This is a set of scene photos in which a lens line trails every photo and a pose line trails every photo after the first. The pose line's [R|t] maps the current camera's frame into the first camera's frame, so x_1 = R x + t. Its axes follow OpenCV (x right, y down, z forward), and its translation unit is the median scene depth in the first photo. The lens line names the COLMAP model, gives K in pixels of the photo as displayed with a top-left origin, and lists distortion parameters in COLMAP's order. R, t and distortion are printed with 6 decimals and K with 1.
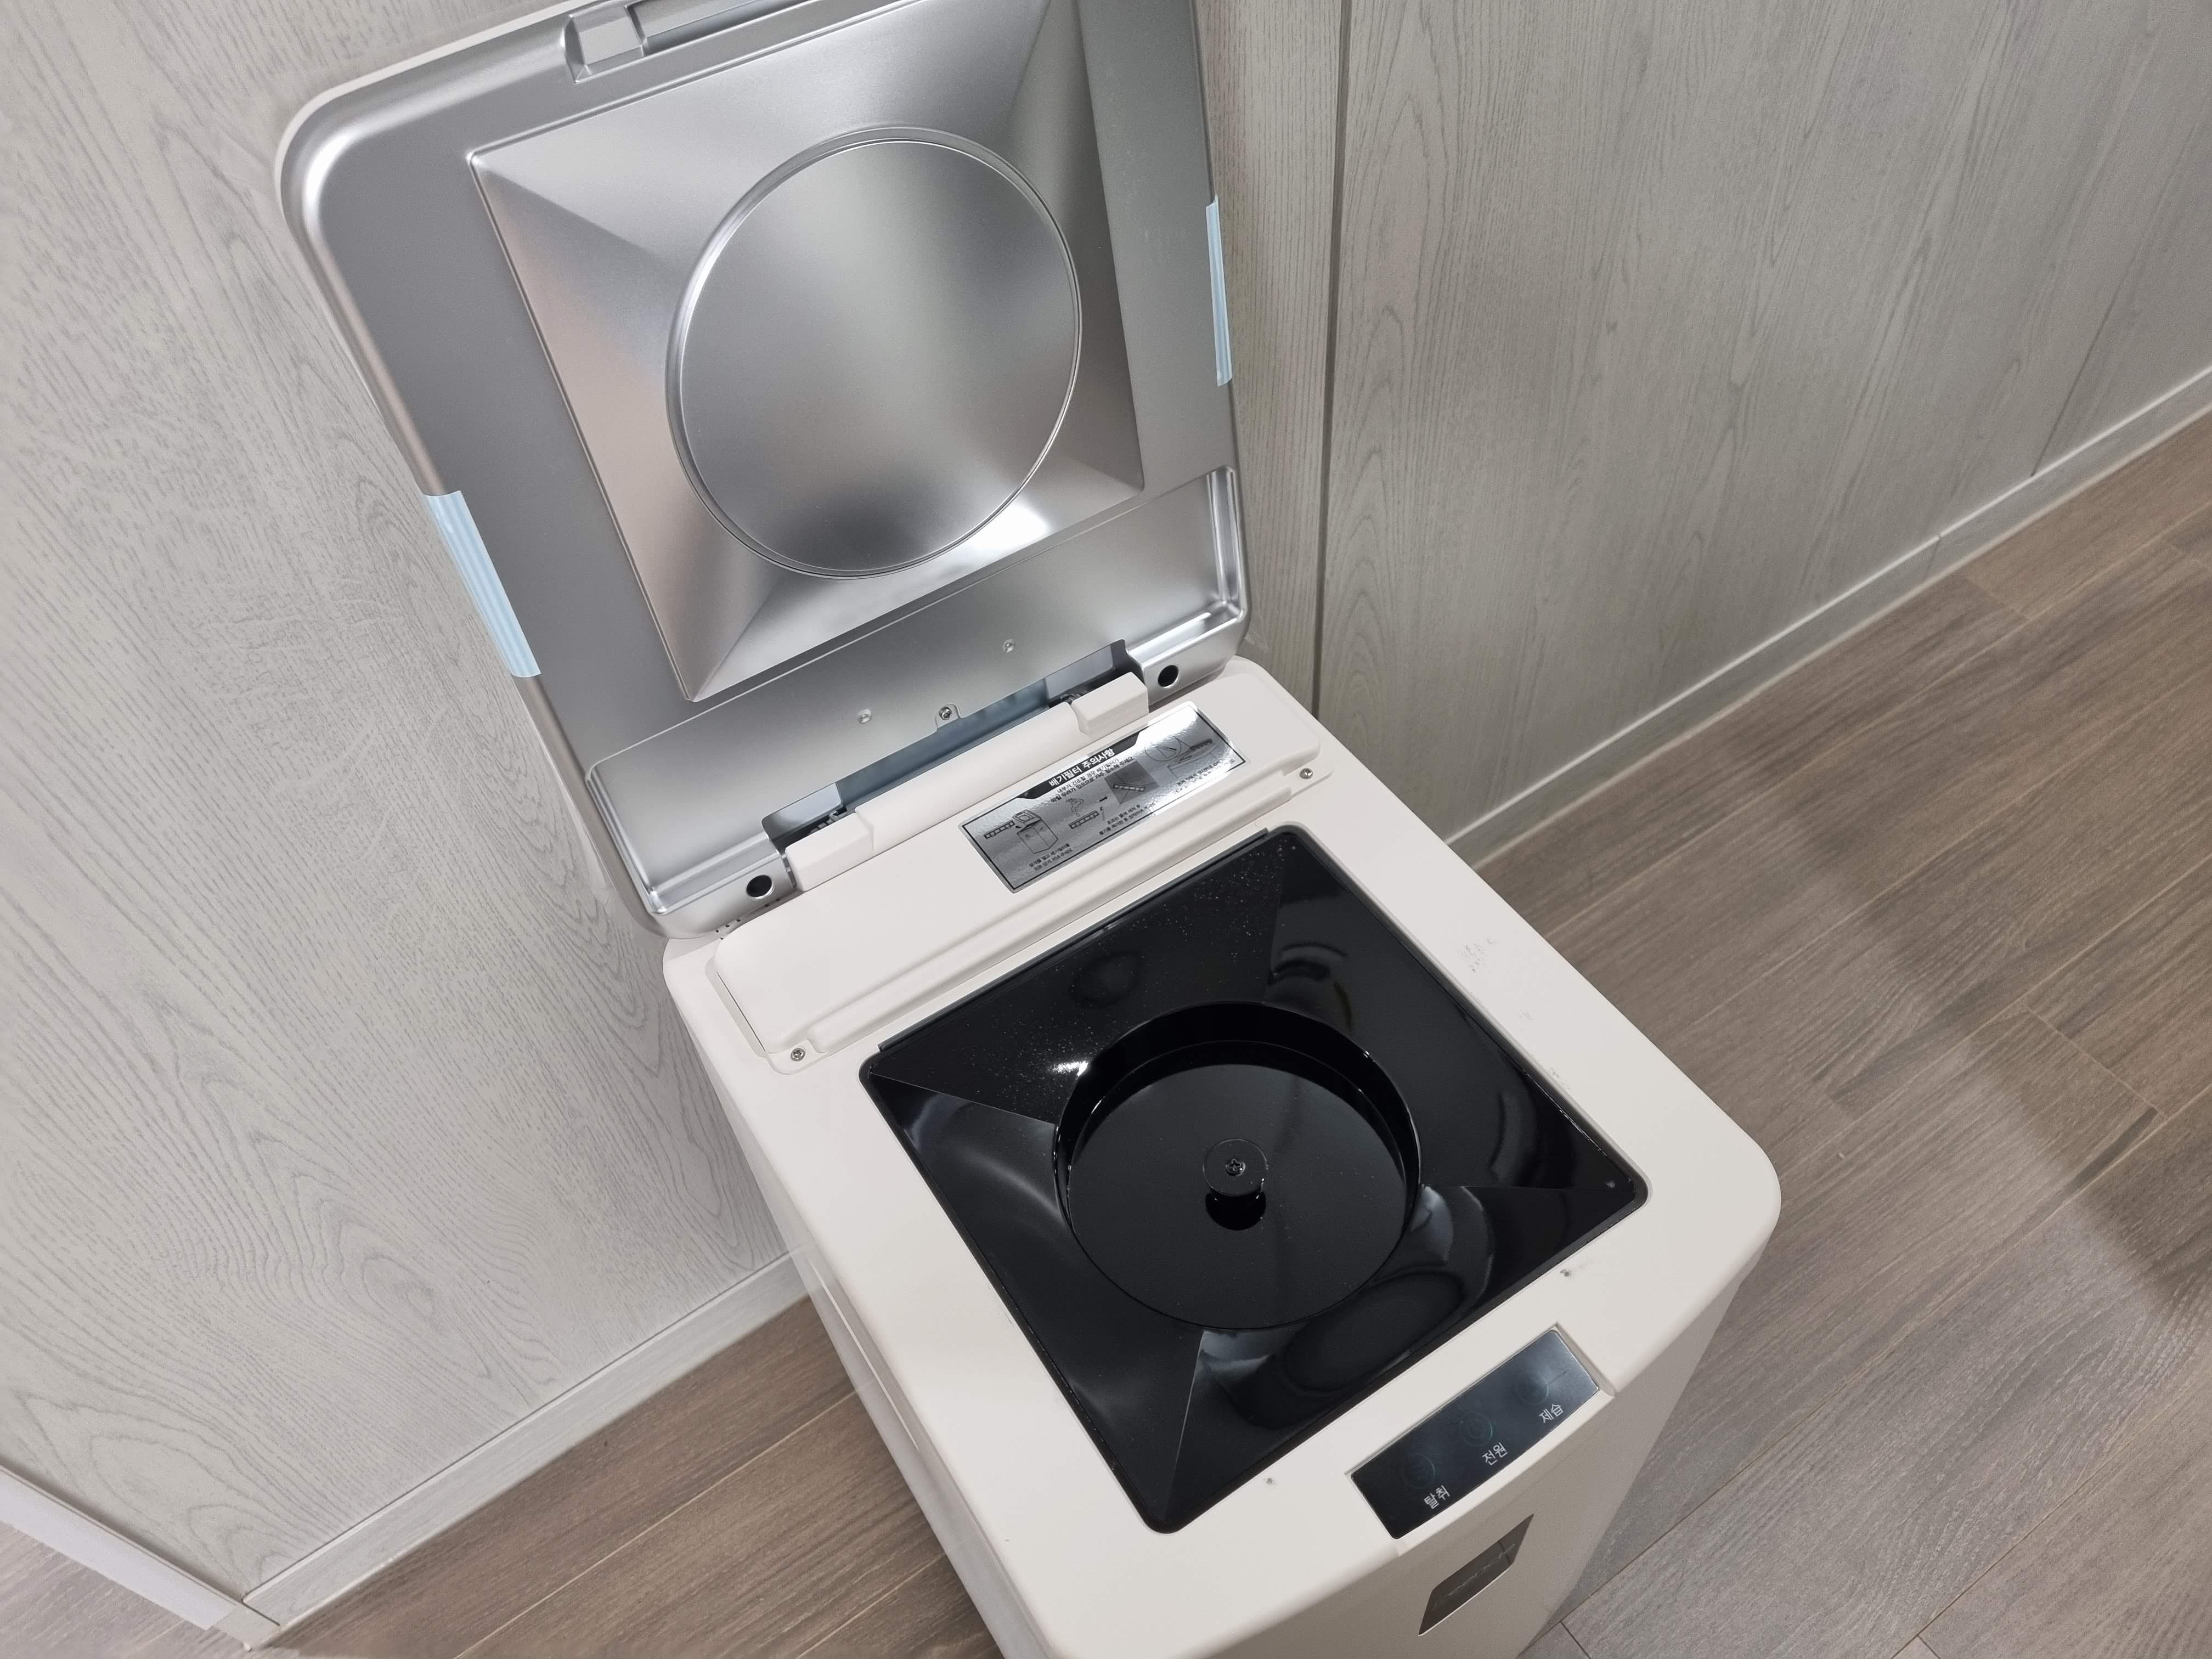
lens RADIAL K [[1696.9, 0, 1088.3], [0, 1696.9, 826.7], [0, 0, 1]] dist [0.049899, -0.052061]
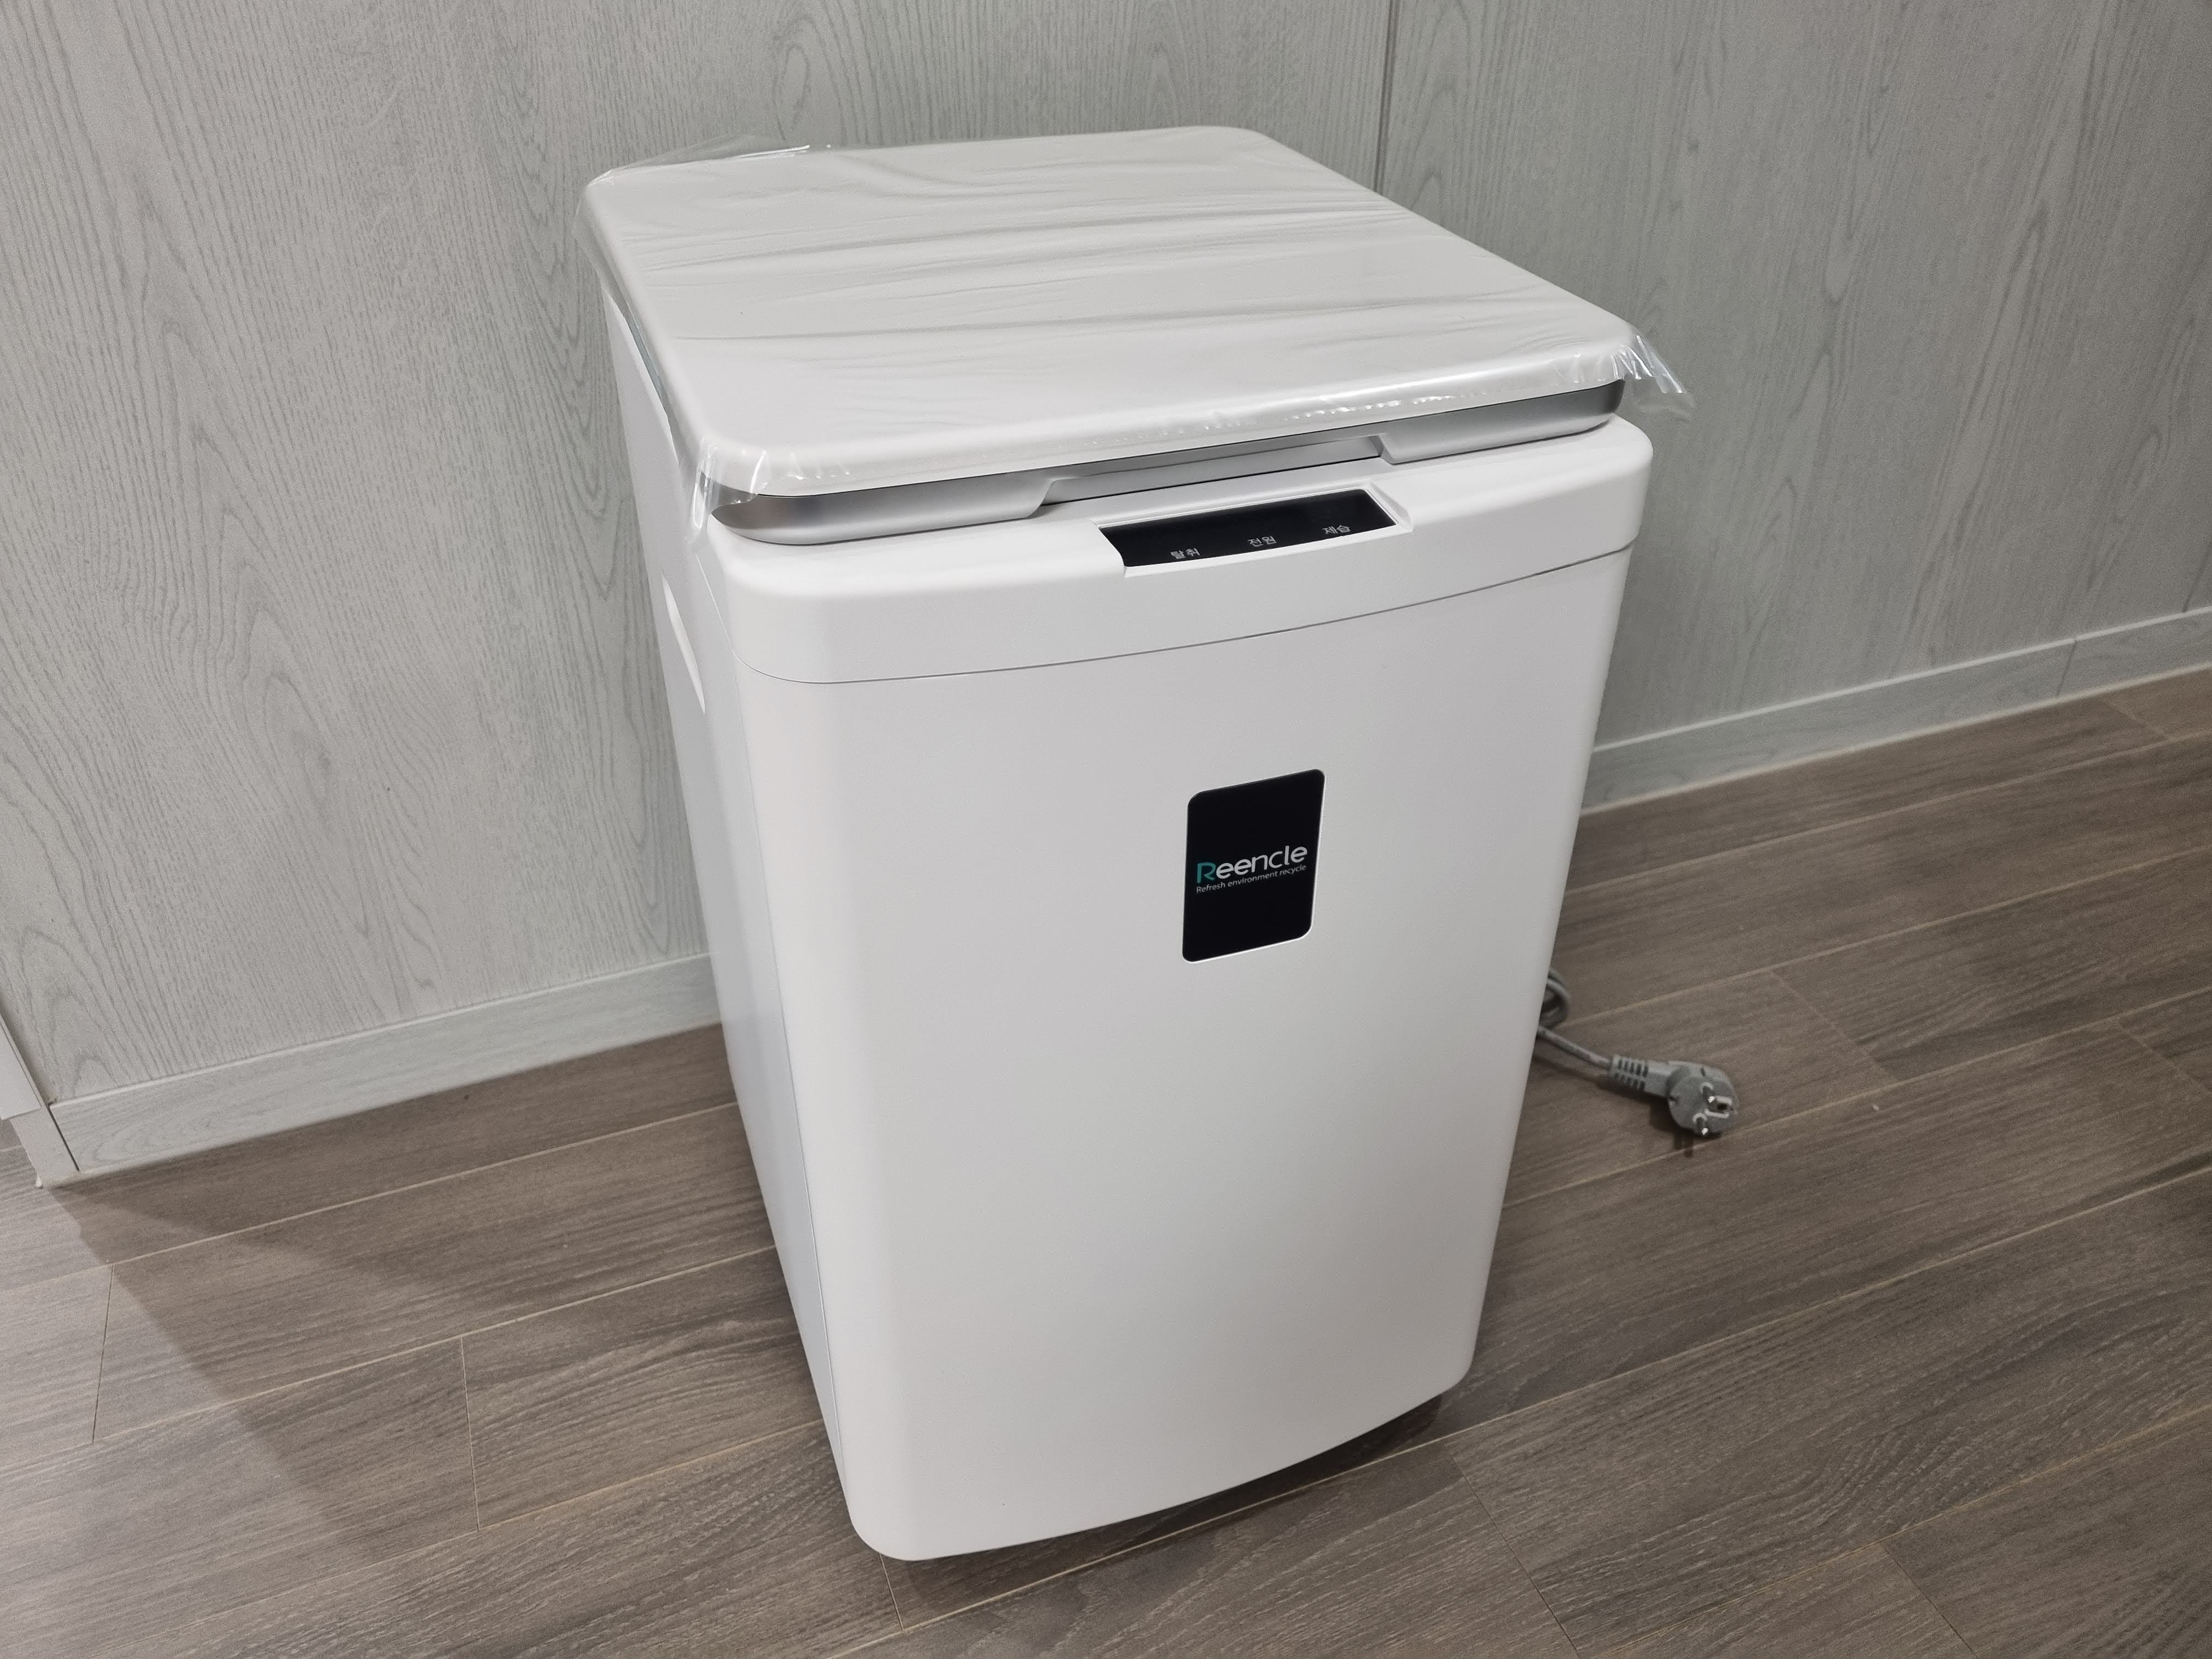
lens RADIAL K [[1696.9, 0, 1098.6], [0, 1696.9, 833.1], [0, 0, 1]] dist [0.049899, -0.052061]
pose [[0.973413, 0.180541, -0.140970, 0.162616], [-0.212767, 0.940613, -0.264534, 0.404830], [0.084839, 0.287494, 0.954017, 0.097344]]
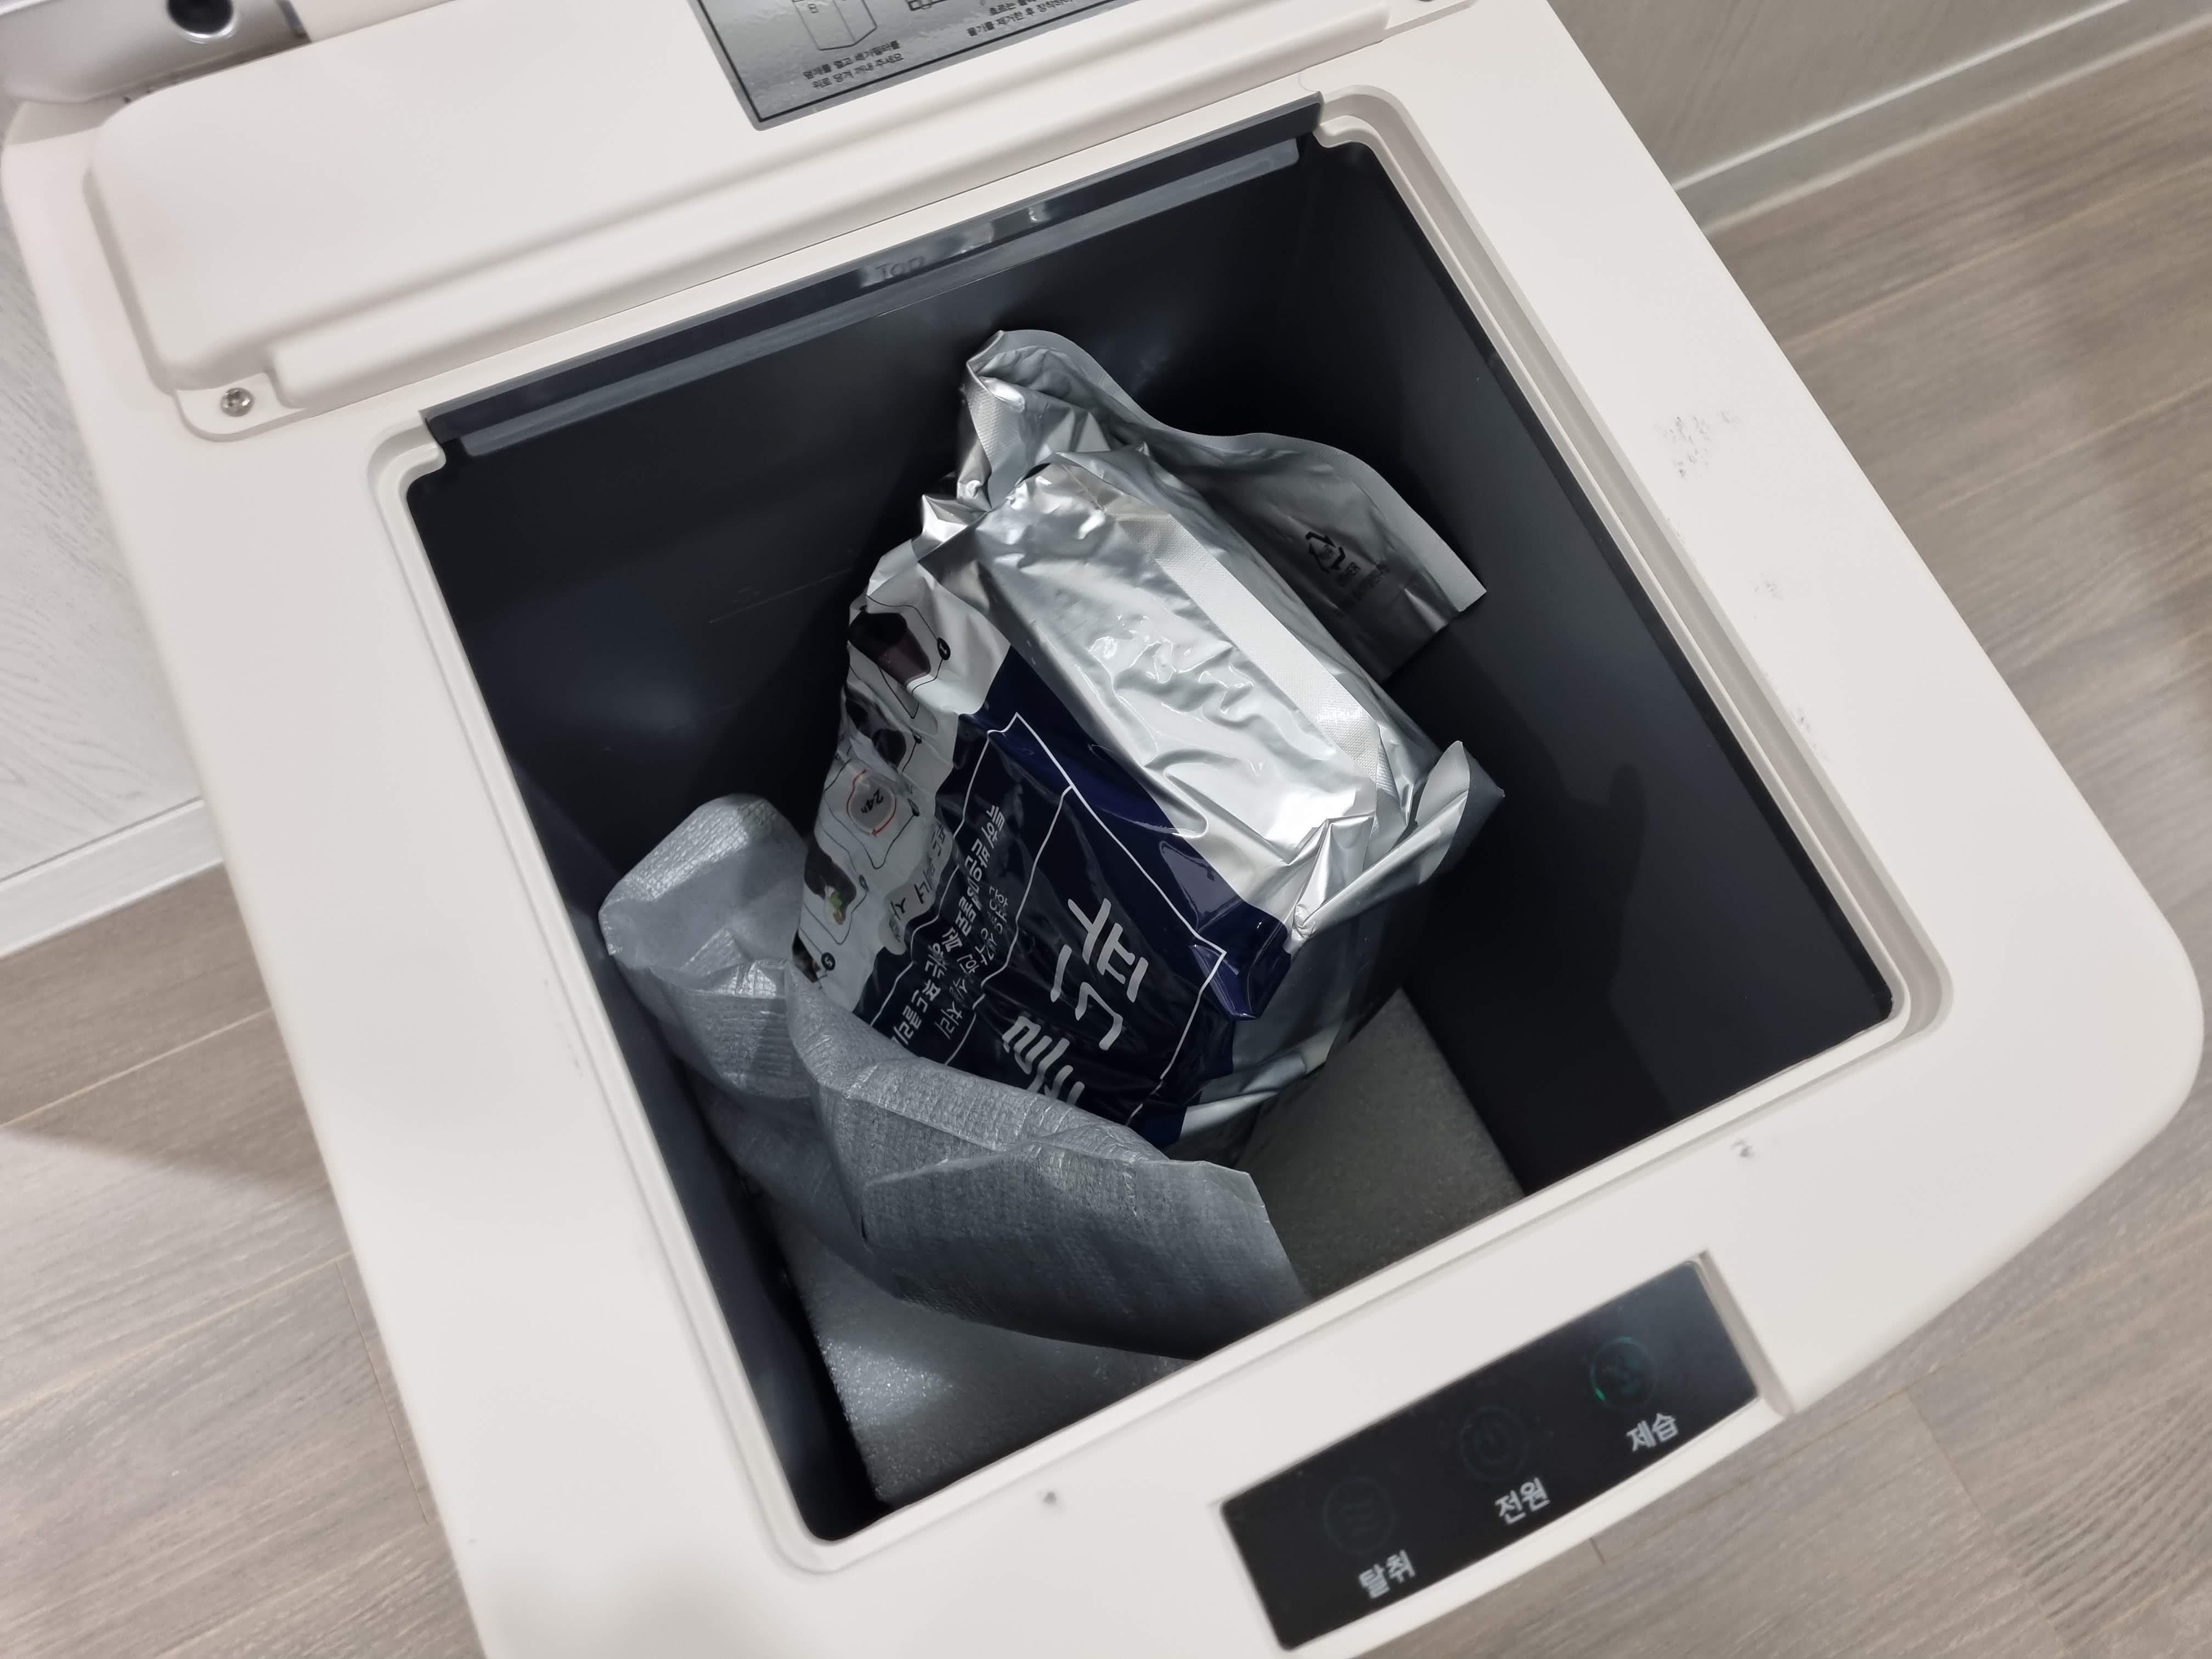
lens RADIAL K [[1696.9, 0, 1124.3], [0, 1696.9, 833.7], [0, 0, 1]] dist [0.049899, -0.052061]
pose [[0.984931, 0.157871, 0.070618, 0.033573], [-0.172682, 0.920232, 0.351218, 0.023137], [-0.009538, -0.358120, 0.933627, 0.328832]]
